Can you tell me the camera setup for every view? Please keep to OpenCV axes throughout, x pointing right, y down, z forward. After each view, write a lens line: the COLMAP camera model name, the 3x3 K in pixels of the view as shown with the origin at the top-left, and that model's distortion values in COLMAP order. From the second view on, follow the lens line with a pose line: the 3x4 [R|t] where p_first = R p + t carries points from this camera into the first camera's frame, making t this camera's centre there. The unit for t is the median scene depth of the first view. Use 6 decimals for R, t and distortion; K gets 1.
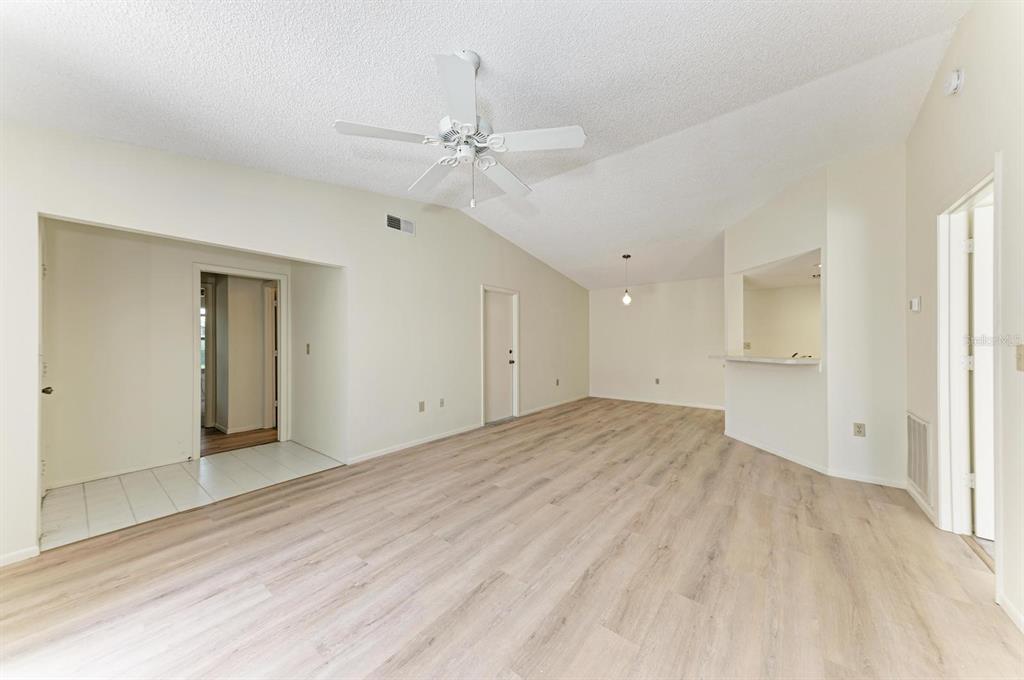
lens RADIAL K [[340.9, 0, 511.2], [0, 340.9, 342.1], [0, 0, 1]] dist [0.019944, -0.002393]
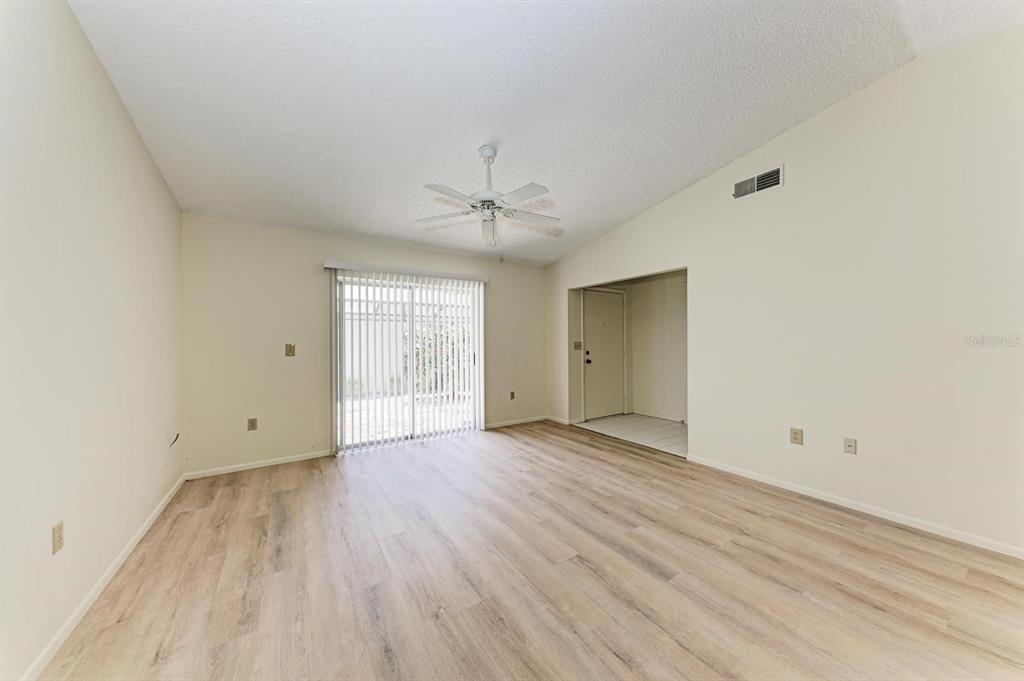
lens RADIAL K [[340.9, 0, 513.0], [0, 340.9, 344.5], [0, 0, 1]] dist [0.019944, -0.002393]
pose [[-0.316655, 0.014780, -0.948426, 0.750237], [0.009329, 0.999879, 0.012468, -0.004020], [0.948495, -0.004900, -0.316754, 0.951166]]
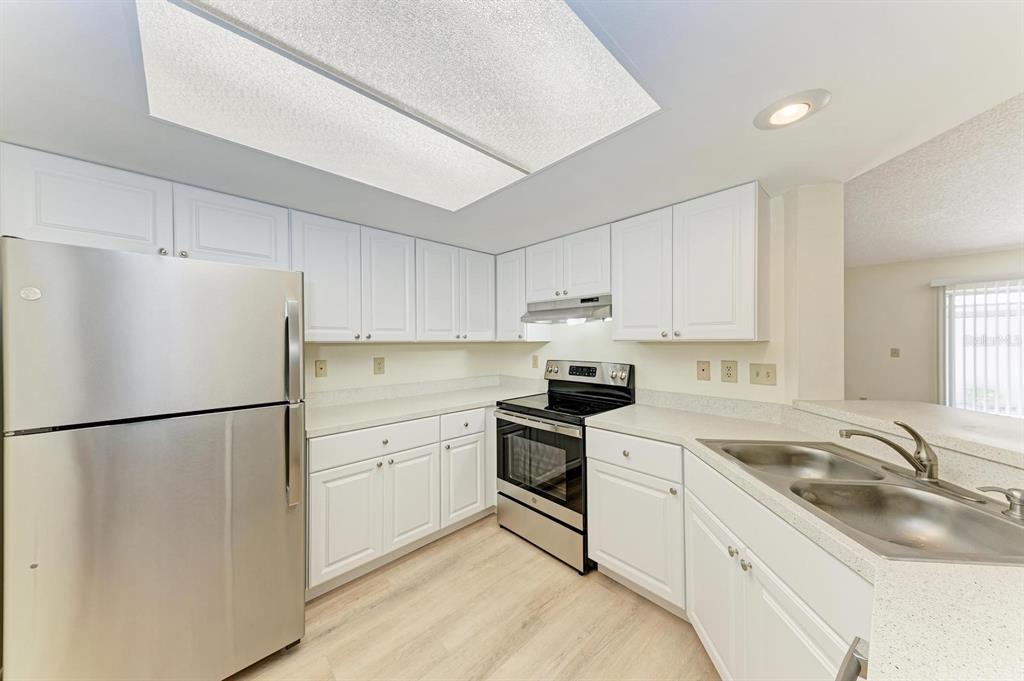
lens RADIAL K [[340.9, 0, 512.8], [0, 340.9, 341.6], [0, 0, 1]] dist [0.019944, -0.002393]
pose [[-0.990392, 0.008741, 0.138008, 1.404735], [0.008860, 0.999961, 0.000243, -0.044042], [-0.138001, 0.001463, -0.990431, 1.699711]]
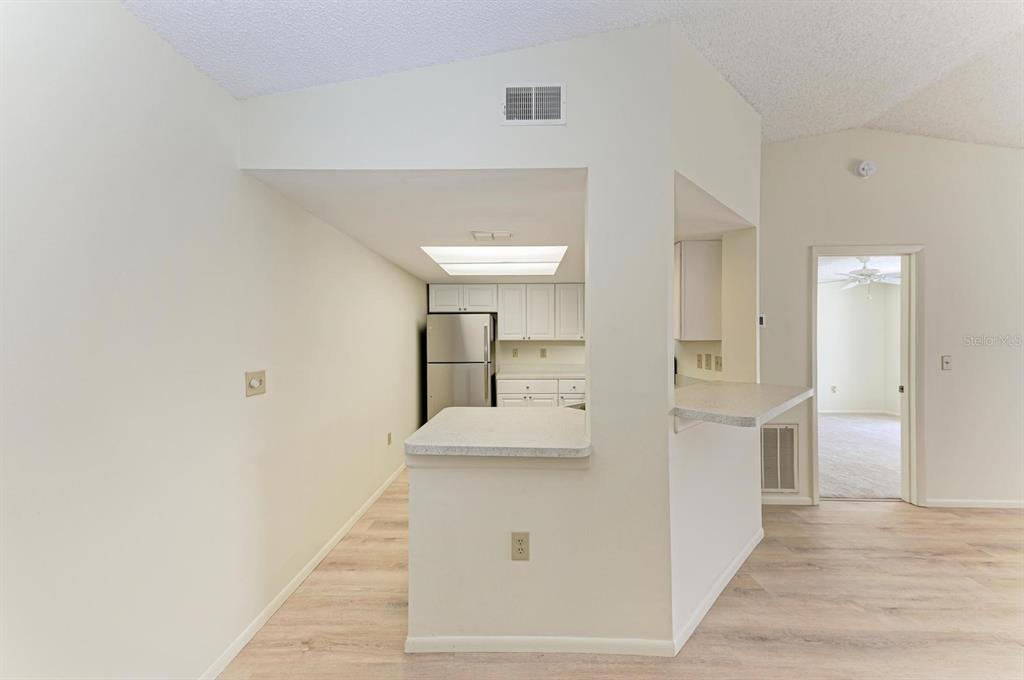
lens RADIAL K [[340.9, 0, 516.7], [0, 340.9, 342.3], [0, 0, 1]] dist [0.019944, -0.002393]
pose [[-0.608769, 0.003047, 0.793342, 0.673155], [0.005495, 0.999985, 0.000376, -0.039251], [-0.793328, 0.004588, -0.608777, 1.965665]]
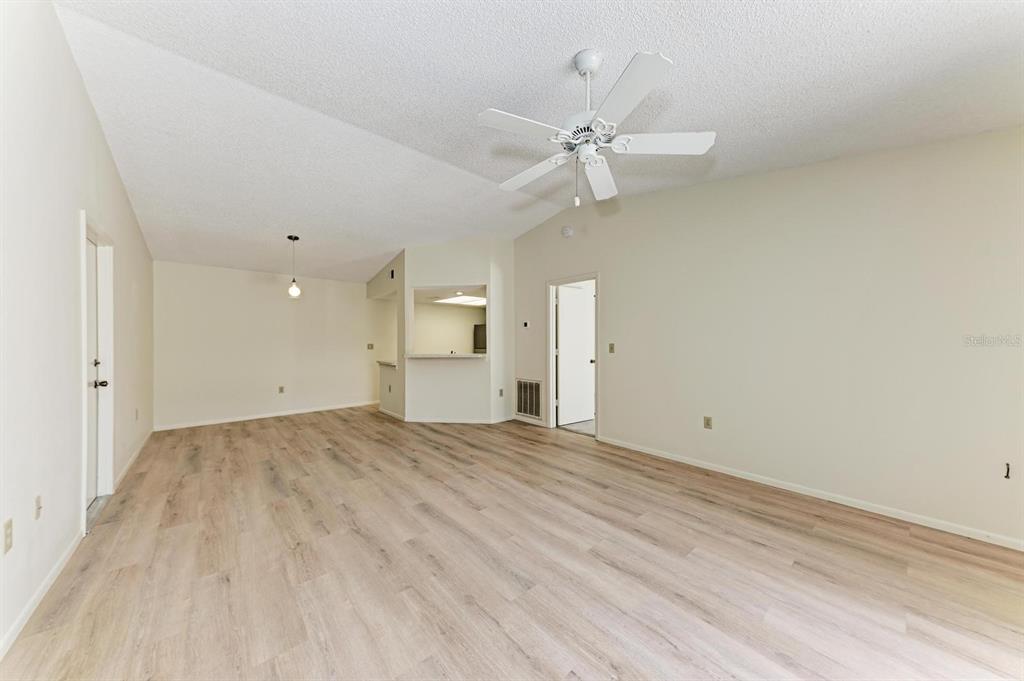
lens RADIAL K [[340.9, 0, 515.6], [0, 340.9, 341.9], [0, 0, 1]] dist [0.019944, -0.002393]
pose [[0.176967, 0.004919, 0.984204, -0.700572], [0.000040, 0.999987, -0.005006, 0.002583], [-0.984217, 0.000925, 0.176965, 0.627050]]
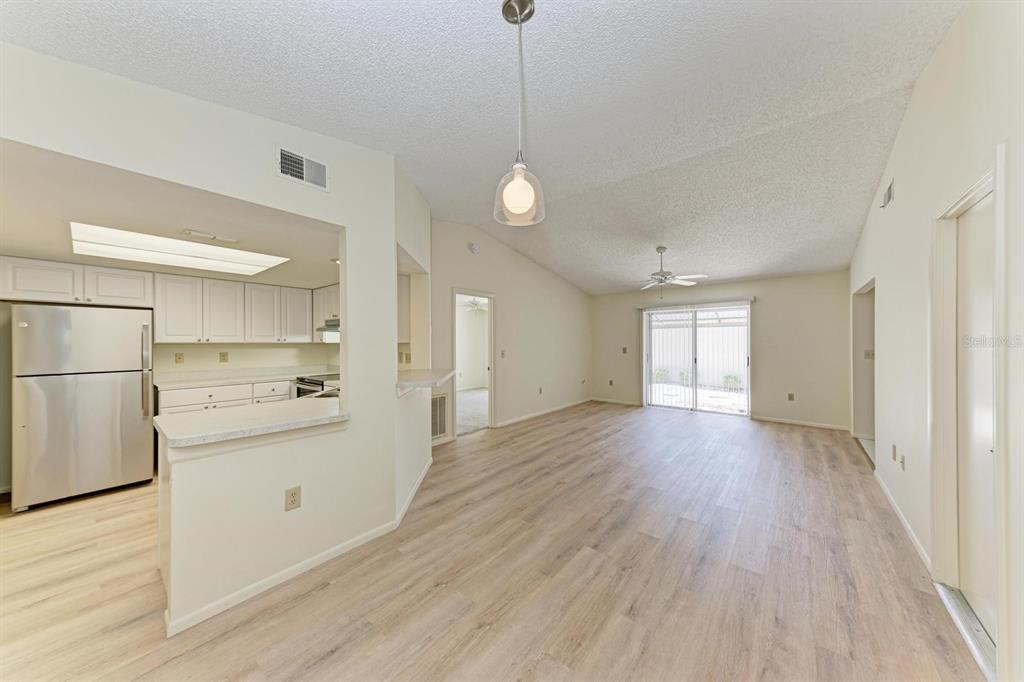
lens RADIAL K [[340.9, 0, 512.5], [0, 340.9, 343.2], [0, 0, 1]] dist [0.019944, -0.002393]
pose [[-0.999825, 0.007710, 0.017027, 0.632718], [0.007724, 0.999970, 0.000779, -0.037751], [-0.017021, 0.000910, -0.999855, 2.313750]]
